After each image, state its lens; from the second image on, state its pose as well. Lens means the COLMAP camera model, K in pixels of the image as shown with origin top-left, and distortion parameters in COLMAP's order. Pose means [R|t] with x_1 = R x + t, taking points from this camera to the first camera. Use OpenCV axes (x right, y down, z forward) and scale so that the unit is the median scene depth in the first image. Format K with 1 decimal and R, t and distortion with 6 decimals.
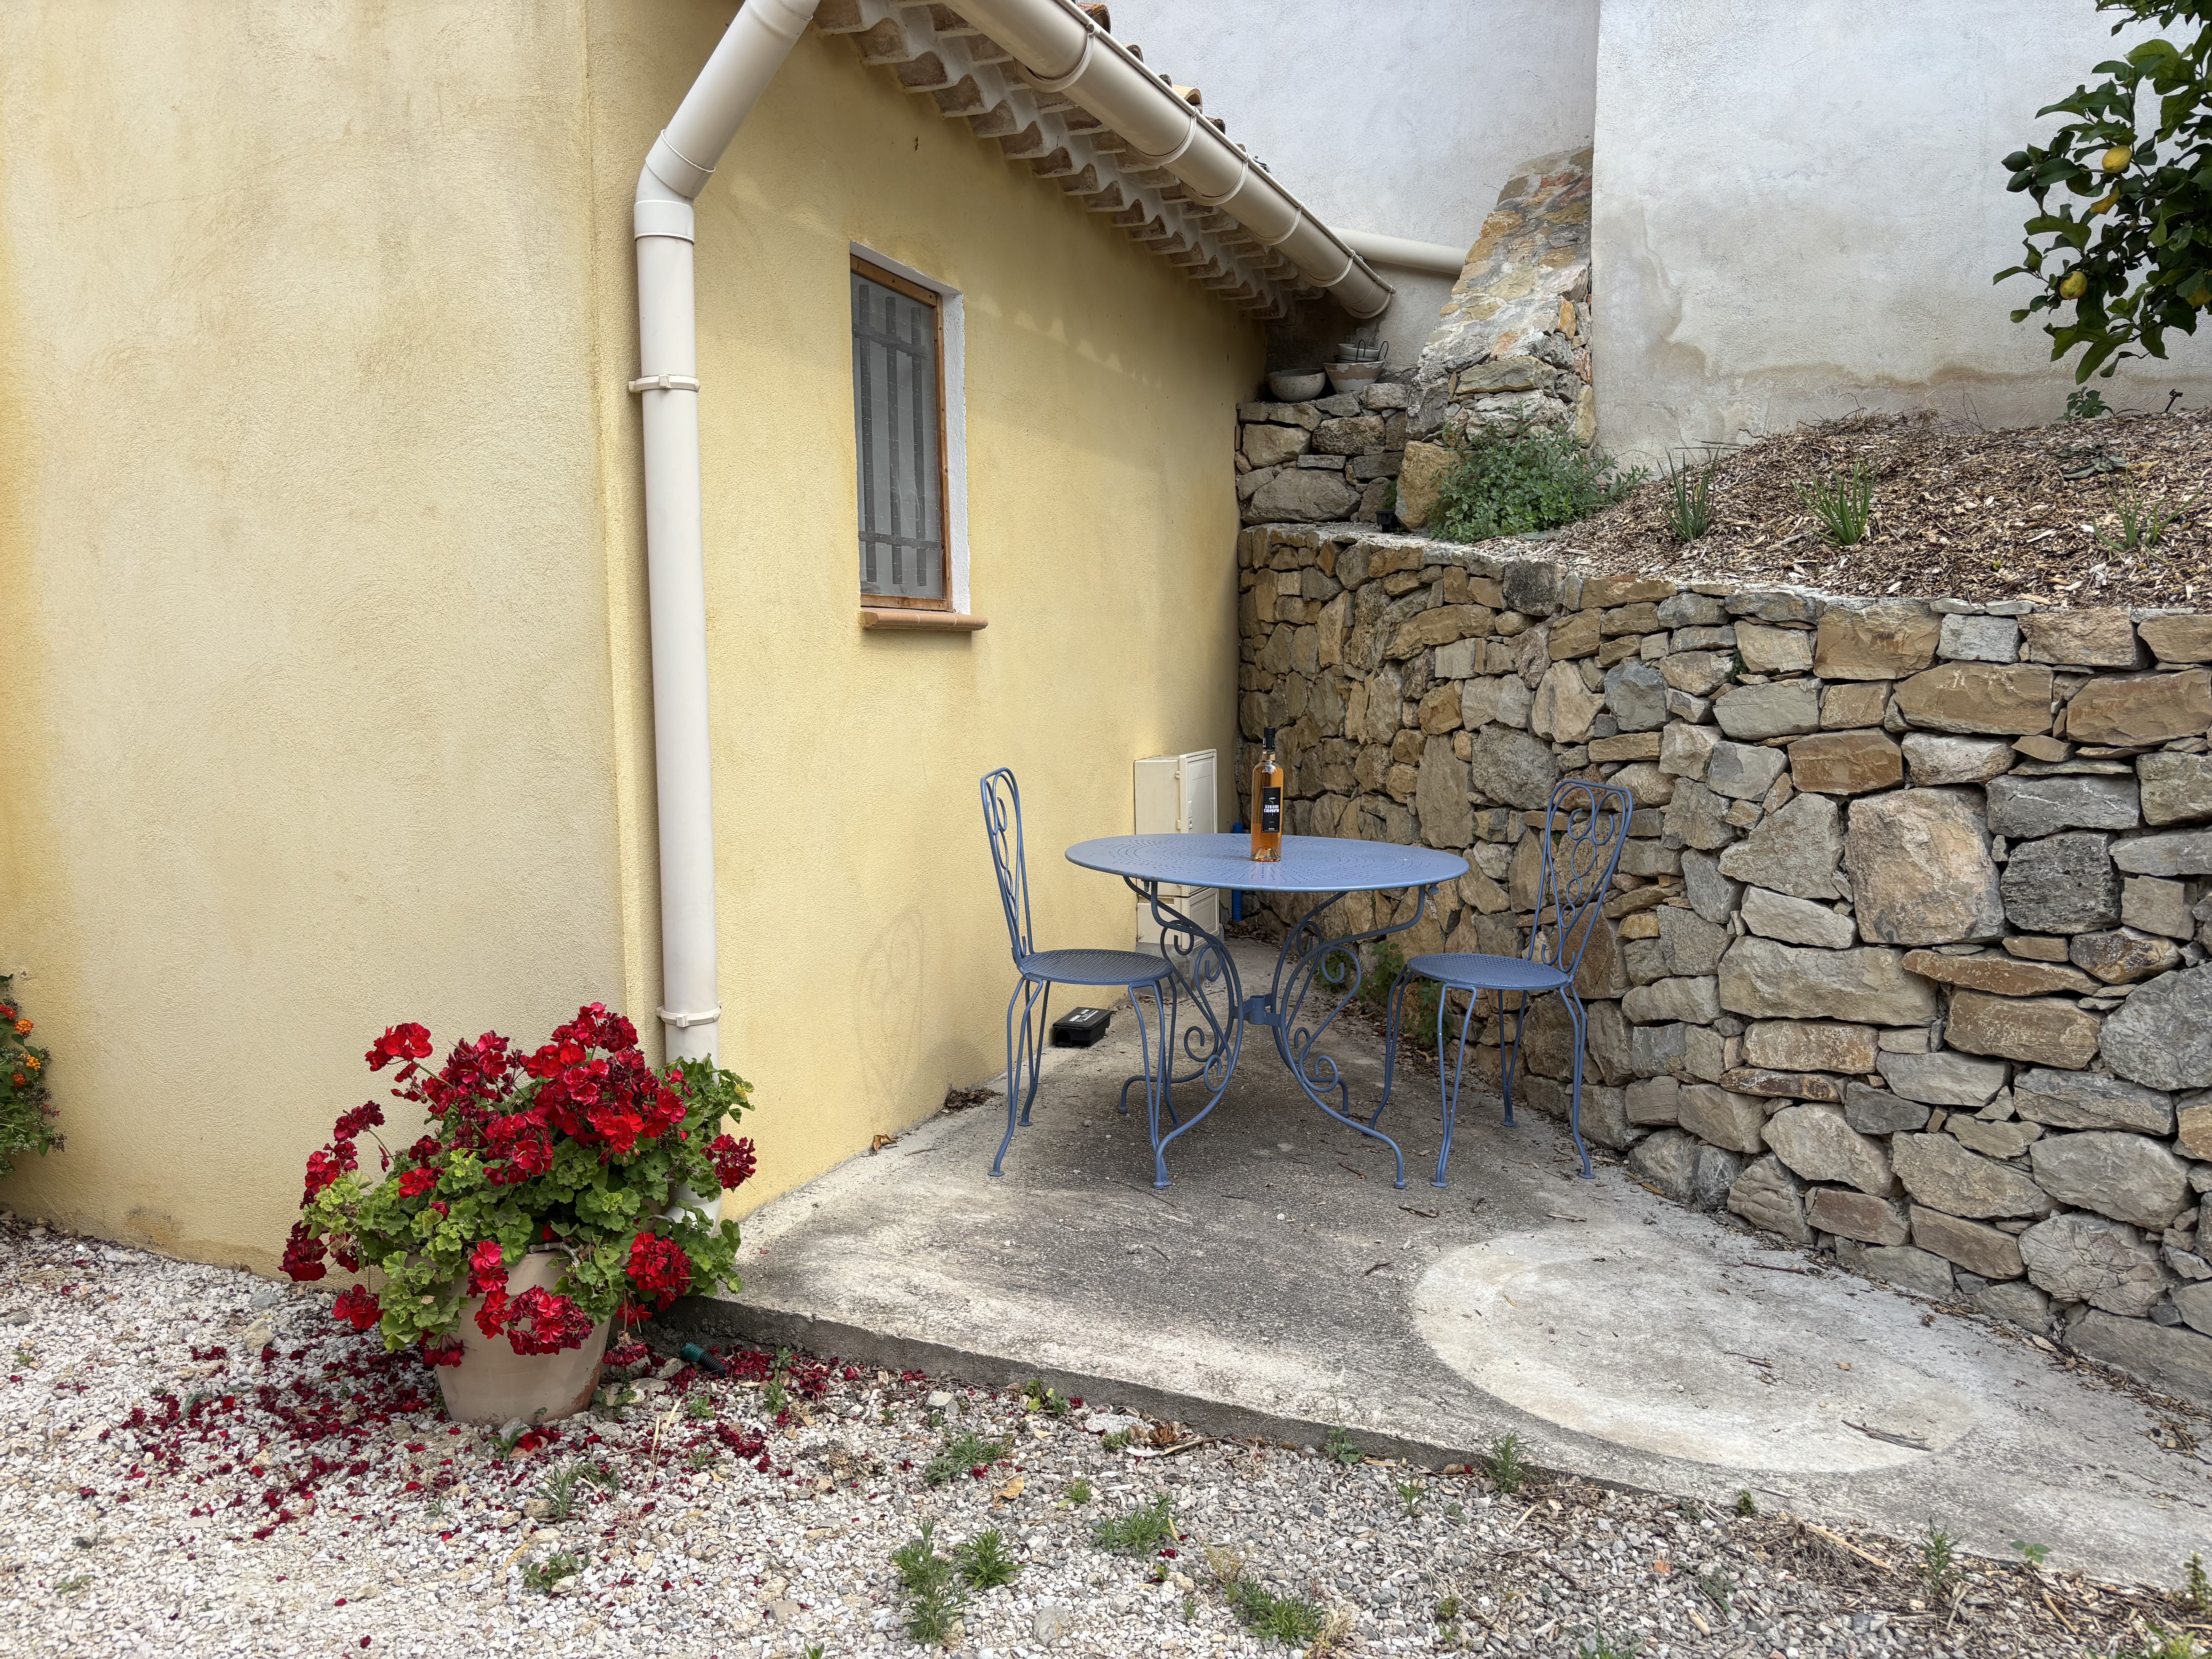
lens RADIAL K [[1662.9, 0, 1097.2], [0, 1662.9, 835.7], [0, 0, 1]] dist [0.034101, -0.041445]
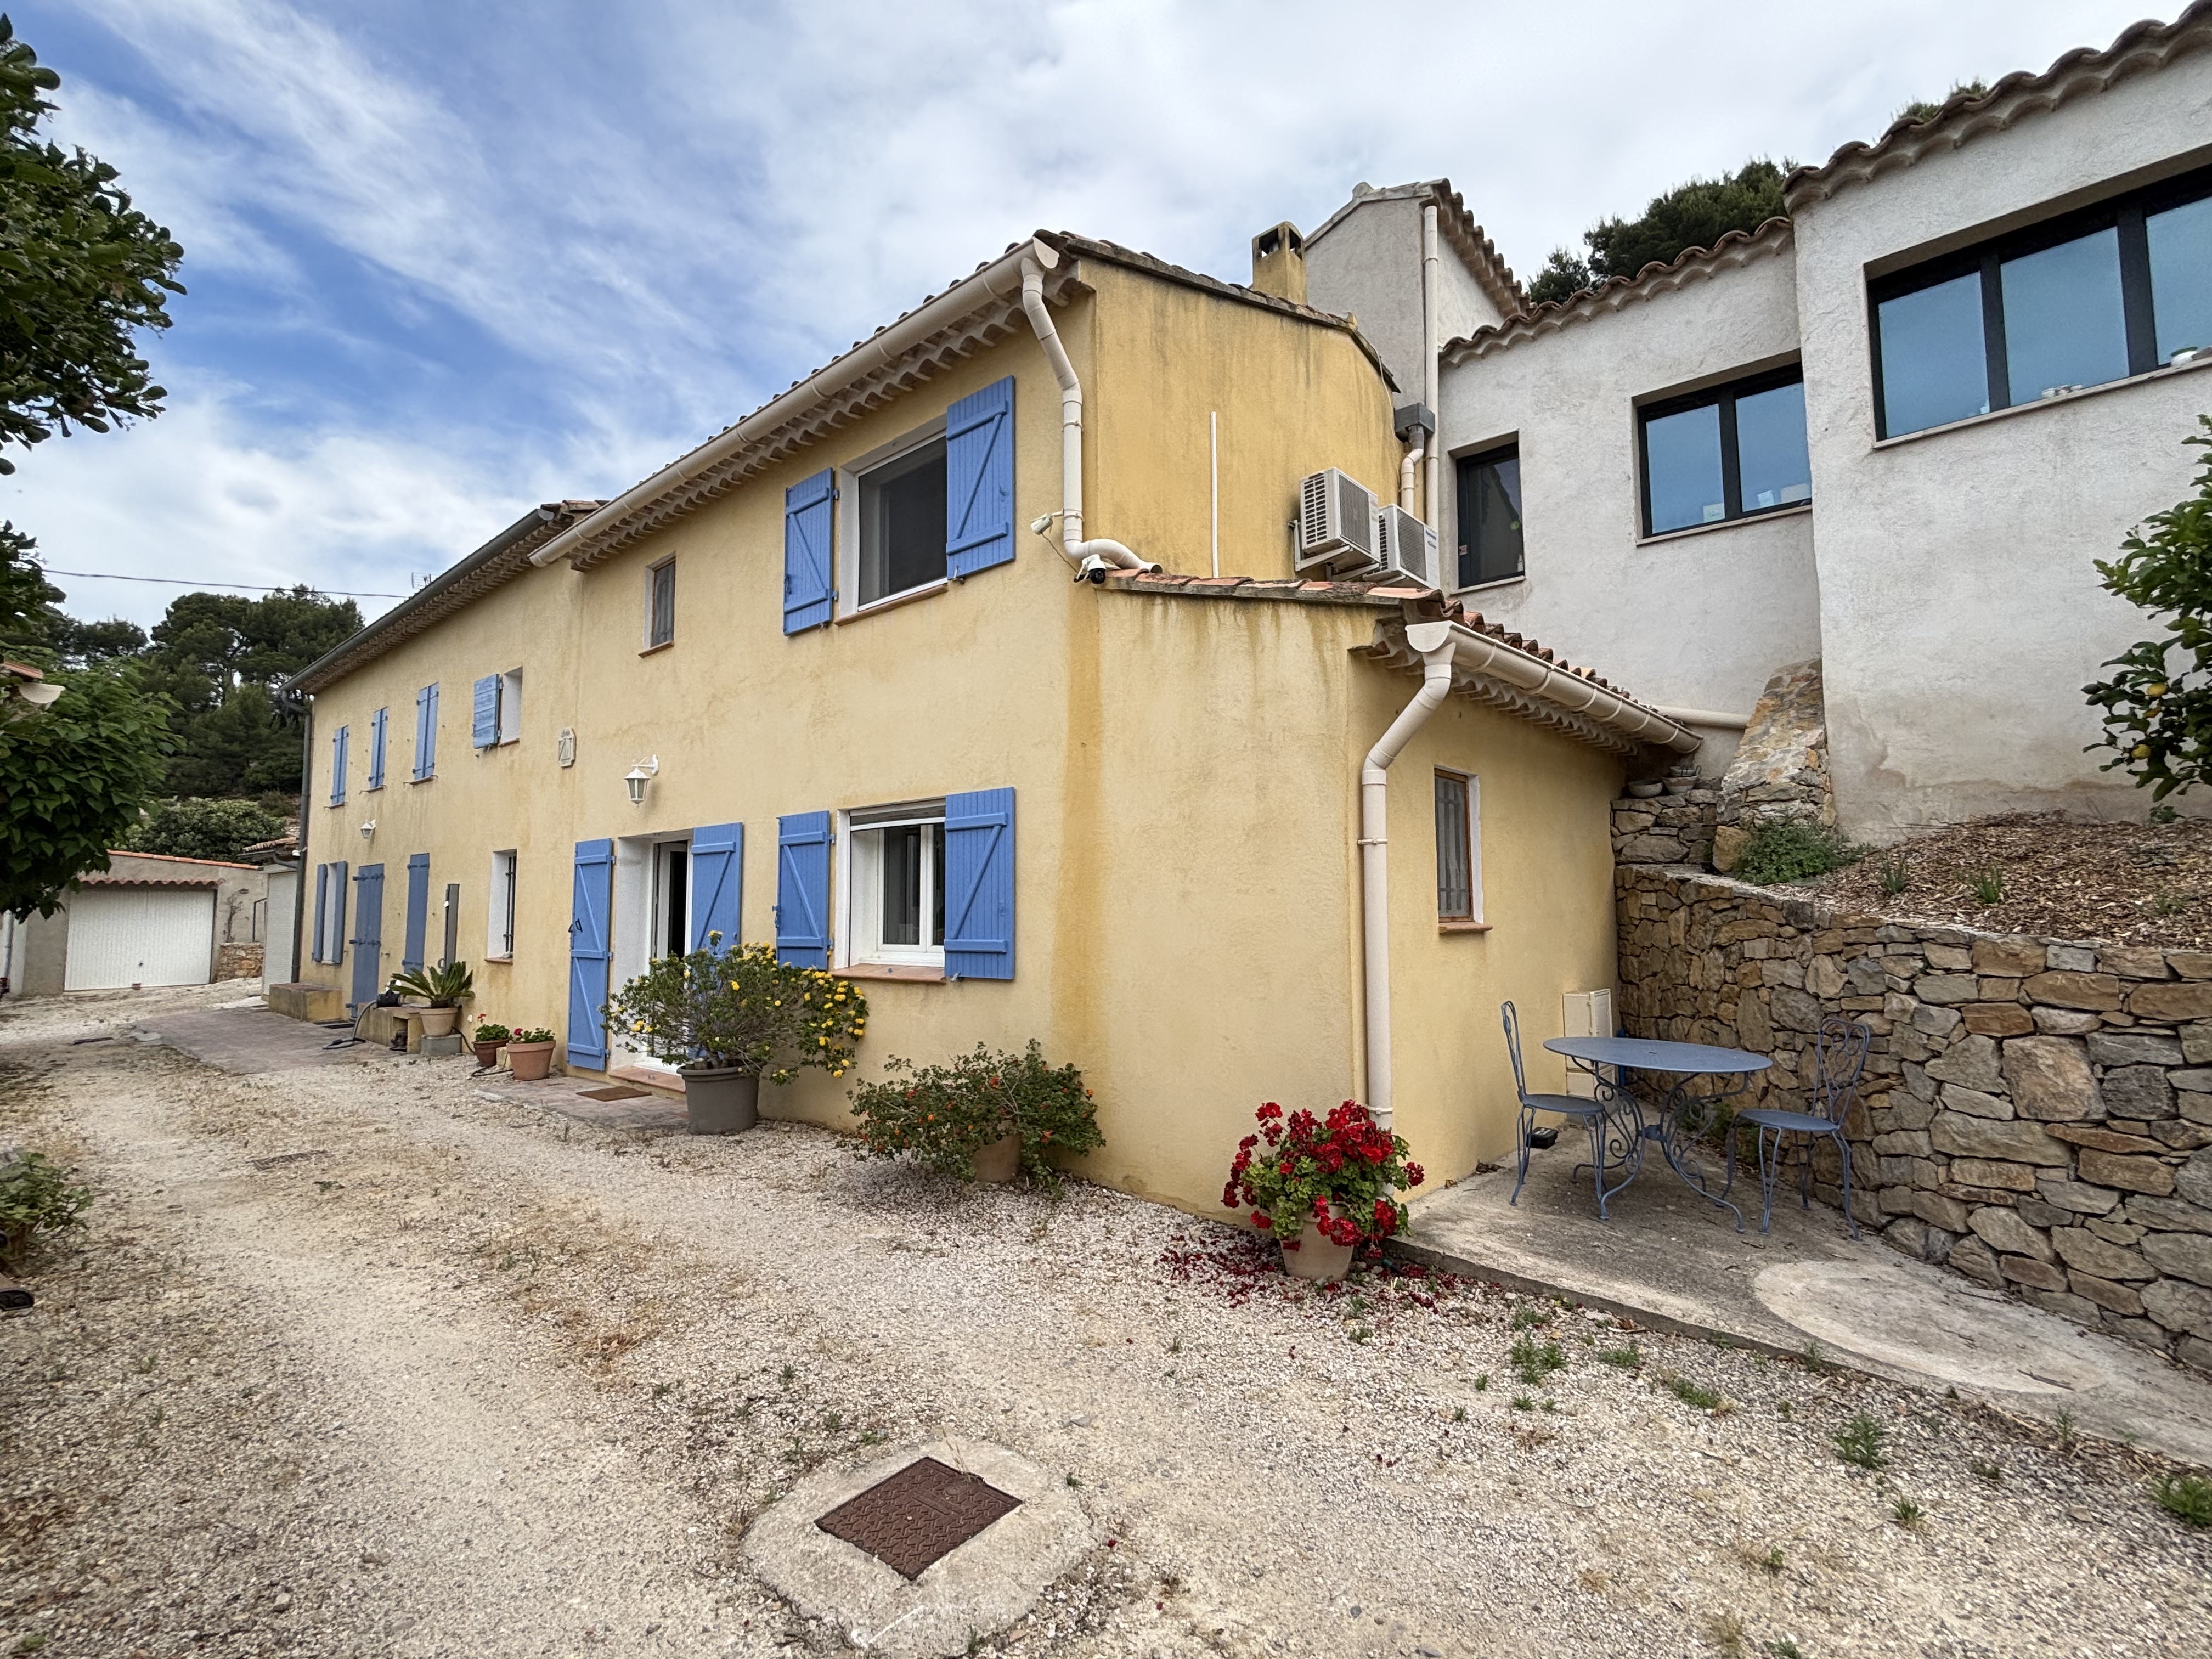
lens RADIAL K [[1010.0, 0, 1106.0], [0, 1010.0, 829.5], [0, 0, 1]] dist [-0.020703, 0.012016]
pose [[0.936266, -0.019501, -0.350750, -0.098647], [-0.044468, 0.983847, -0.173399, -0.013684], [0.348466, 0.177945, 0.920275, -0.437009]]
